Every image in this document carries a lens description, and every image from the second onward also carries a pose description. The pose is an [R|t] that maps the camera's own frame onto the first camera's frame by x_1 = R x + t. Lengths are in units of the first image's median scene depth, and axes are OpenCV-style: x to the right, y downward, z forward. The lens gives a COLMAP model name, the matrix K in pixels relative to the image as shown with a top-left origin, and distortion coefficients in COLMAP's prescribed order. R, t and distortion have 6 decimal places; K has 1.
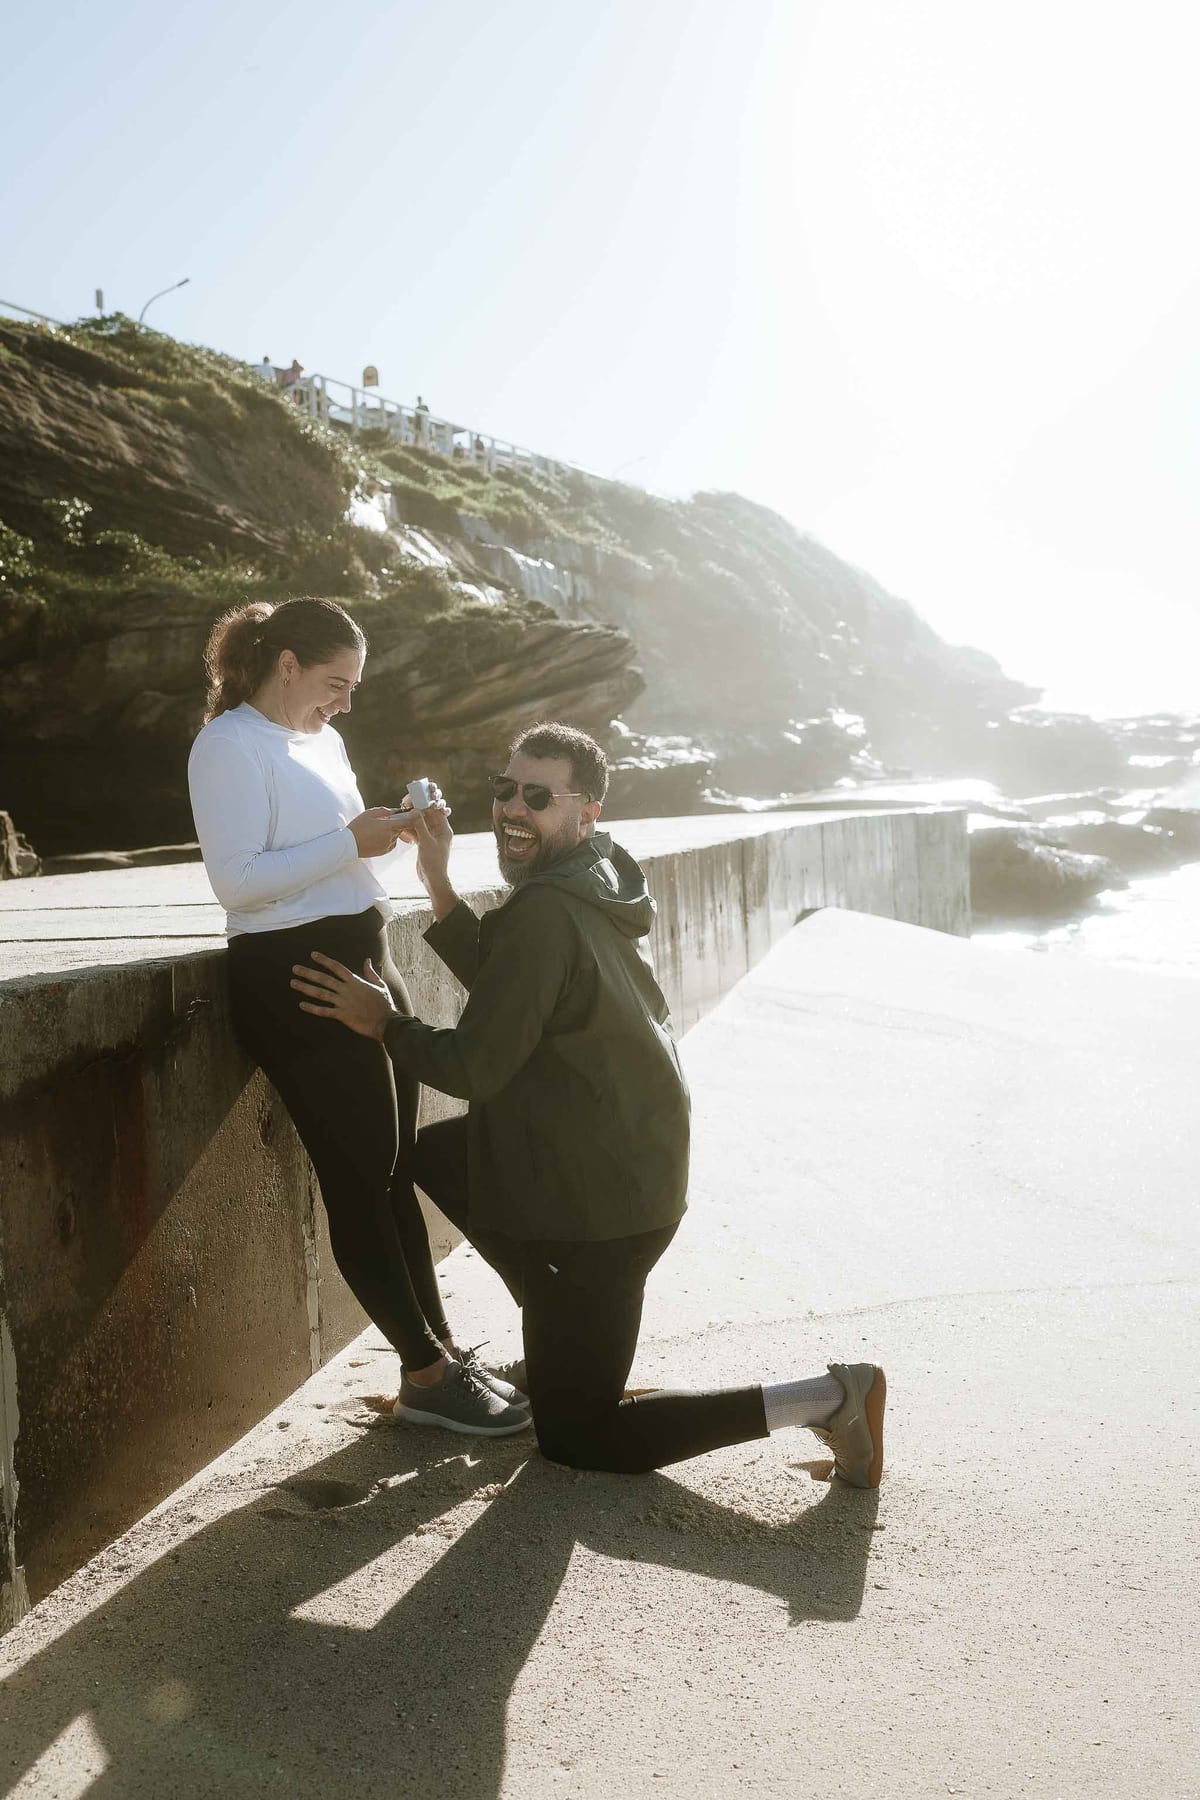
lens RADIAL K [[1723.3, 0, 597.4], [0, 1723.3, 907.5], [0, 0, 1]] dist [-0.001927, -0.002259]
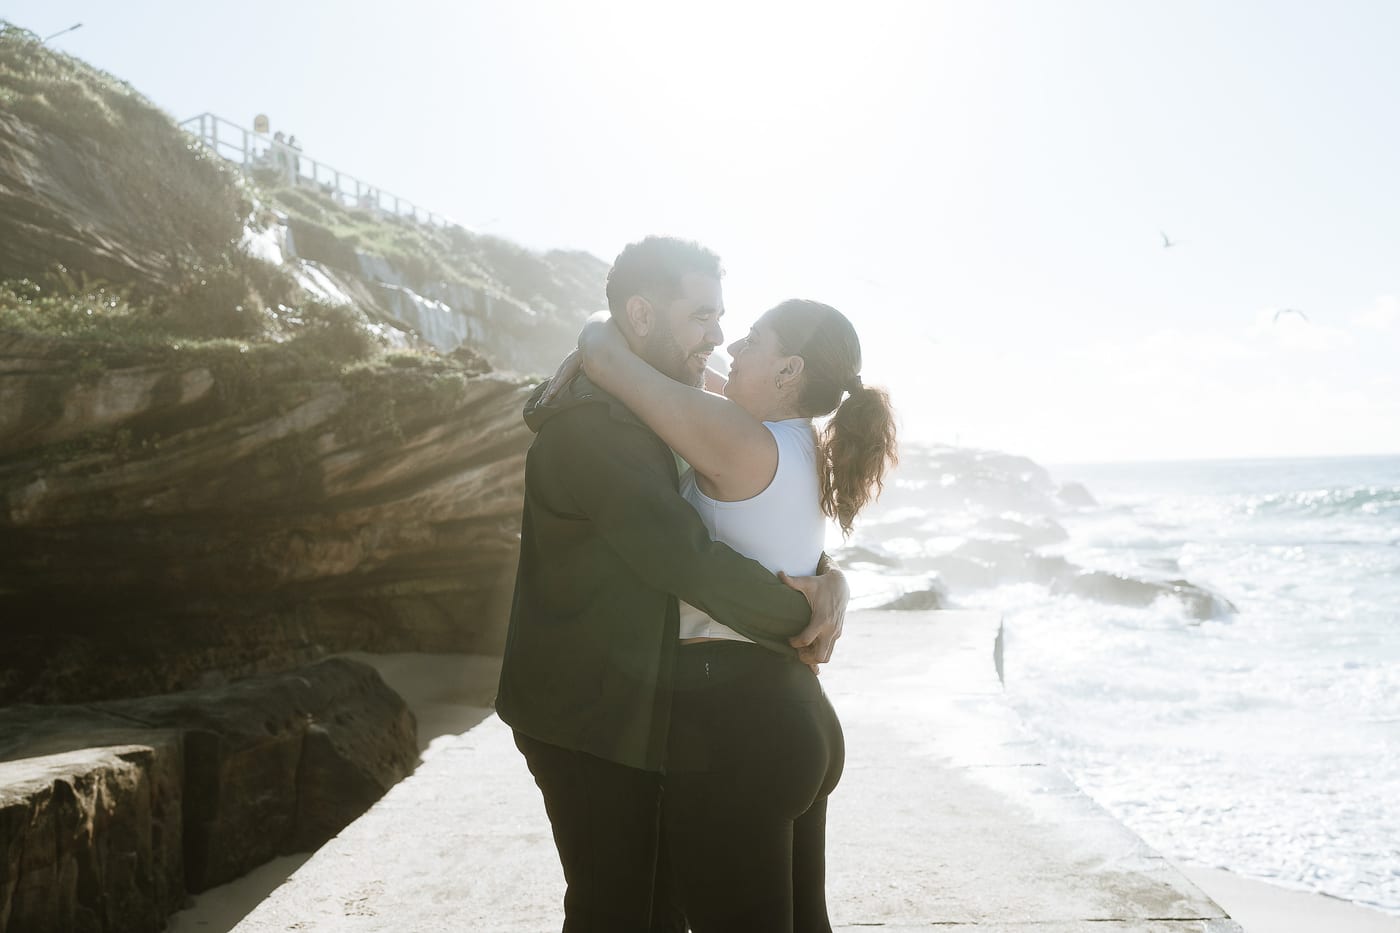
lens RADIAL K [[1340.4, 0, 693.5], [0, 1340.4, 464.1], [0, 0, 1]] dist [-0.001927, -0.002259]
pose [[0.981062, 0.016385, 0.193002, -0.050018], [-0.000171, 0.996489, -0.083724, -0.060112], [-0.193696, 0.082106, 0.977620, 0.304994]]
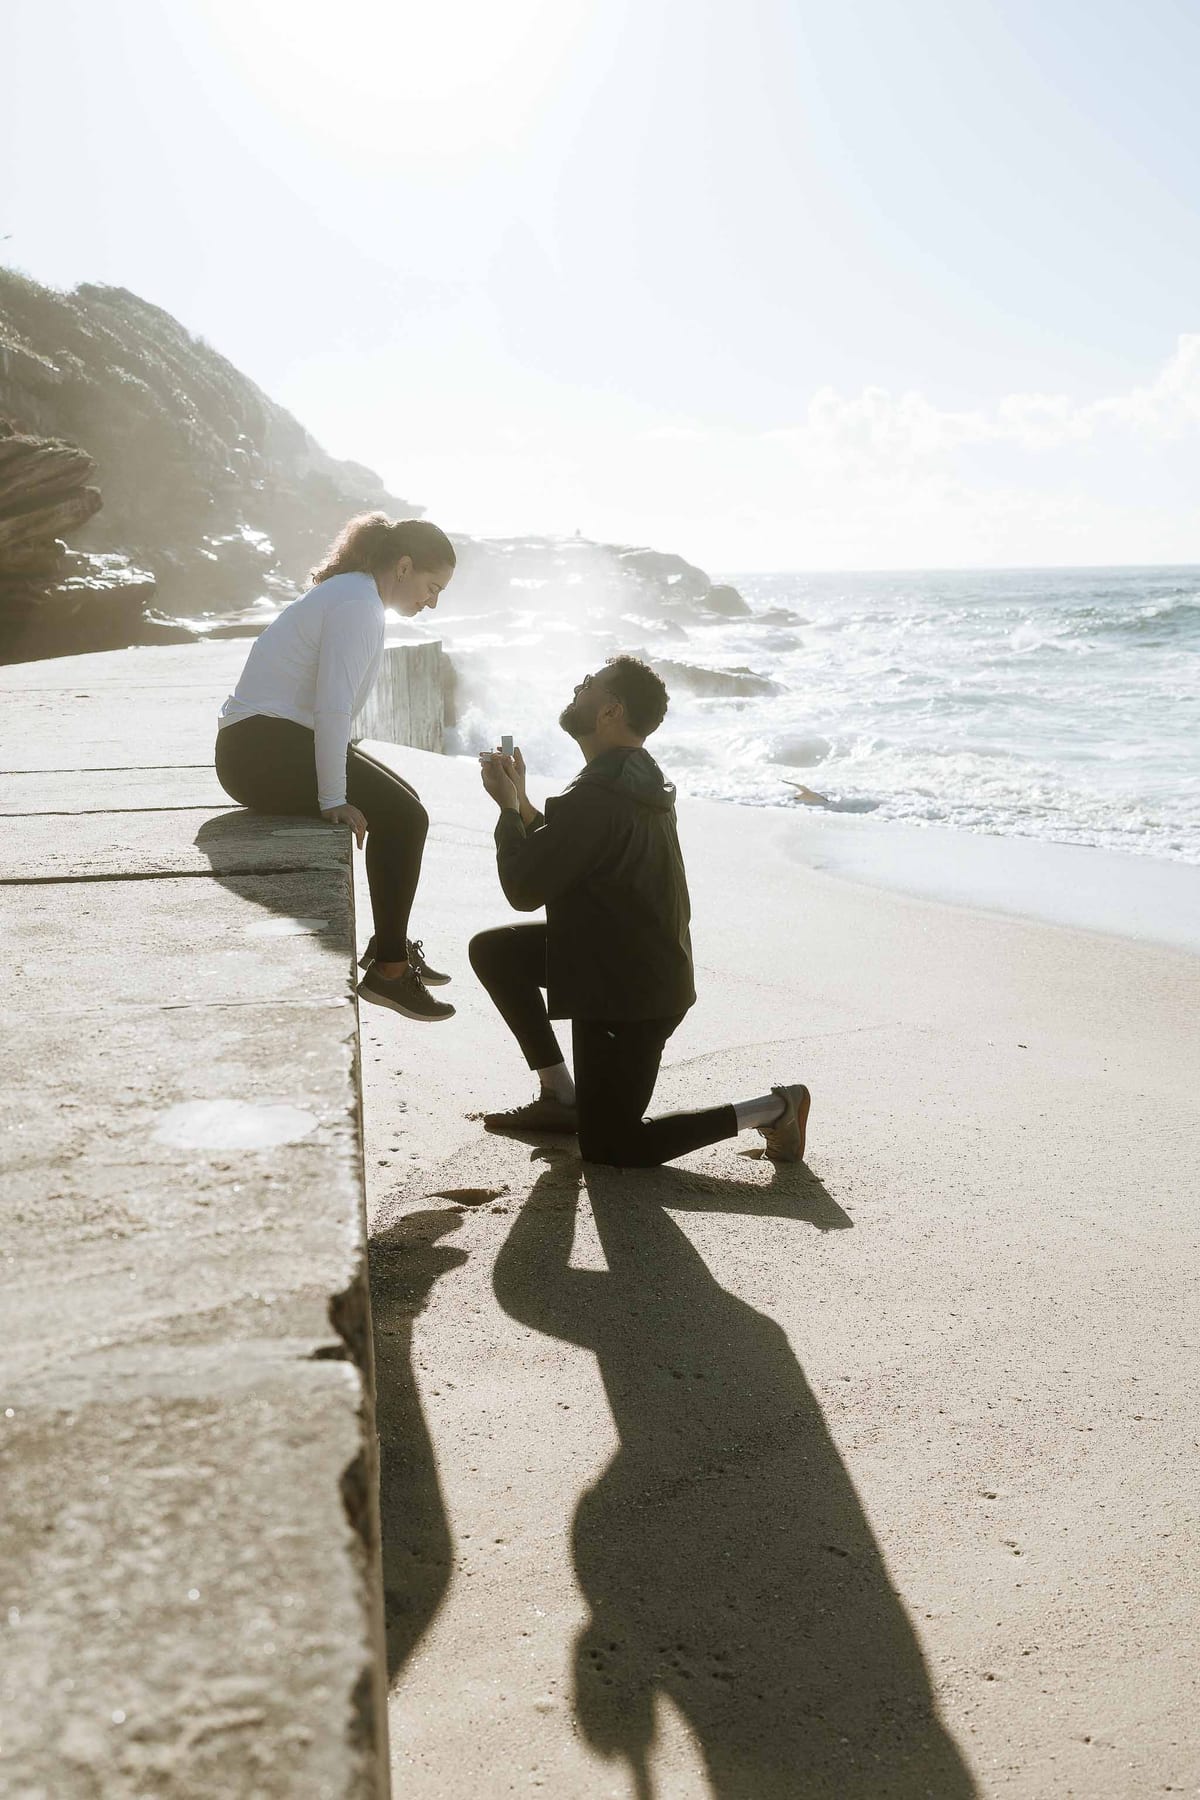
lens RADIAL K [[1723.3, 0, 597.4], [0, 1723.3, 907.5], [0, 0, 1]] dist [-0.001927, -0.002259]
pose [[0.934306, -0.039974, 0.354223, -0.066193], [0.001374, 0.994089, 0.108558, -0.006712], [-0.356469, -0.100939, 0.928839, -0.040836]]
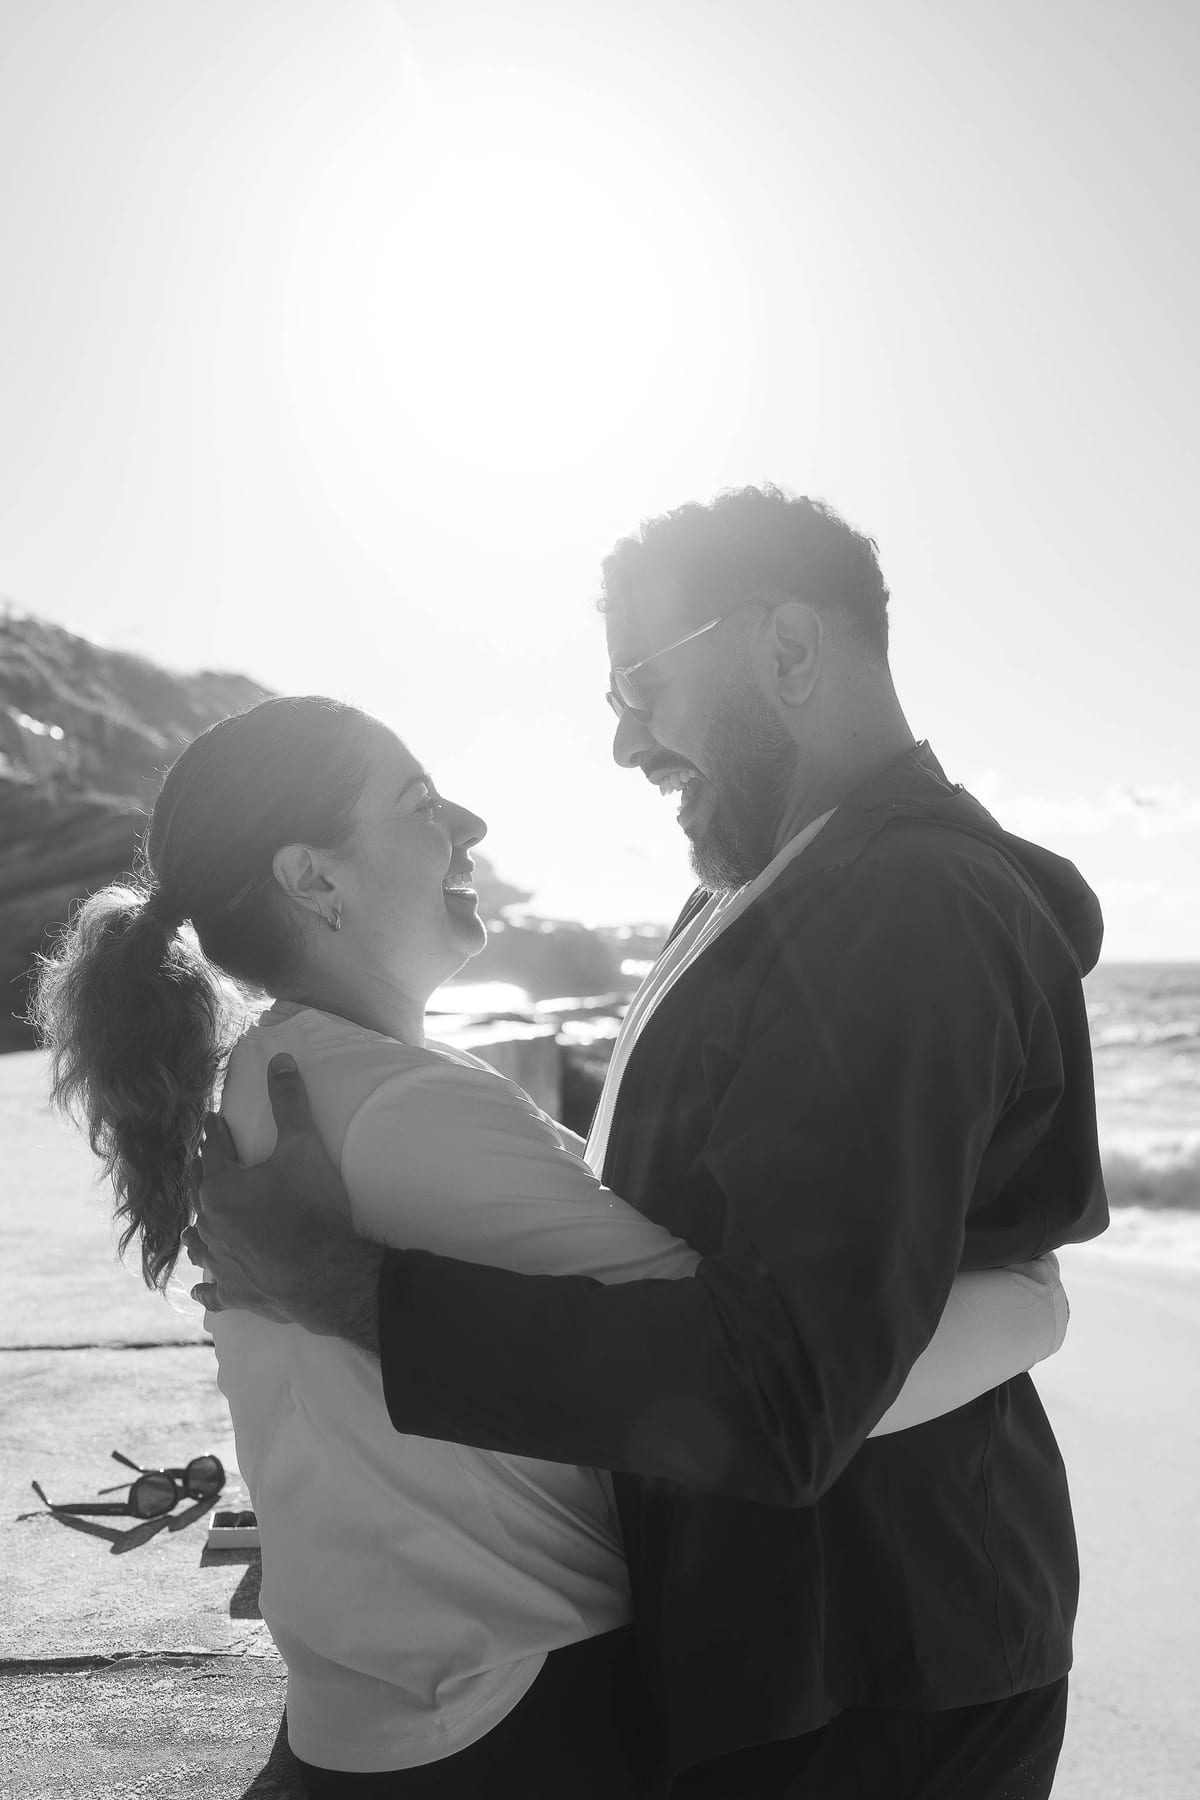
lens RADIAL K [[1751.4, 0, 594.0], [0, 1751.4, 902.6], [0, 0, 1]] dist [-0.000581, 0.008642]
pose [[0.954915, 0.045031, 0.293443, -0.034015], [-0.011819, 0.993412, -0.113986, -0.014586], [-0.296643, 0.105378, 0.949157, 0.088200]]
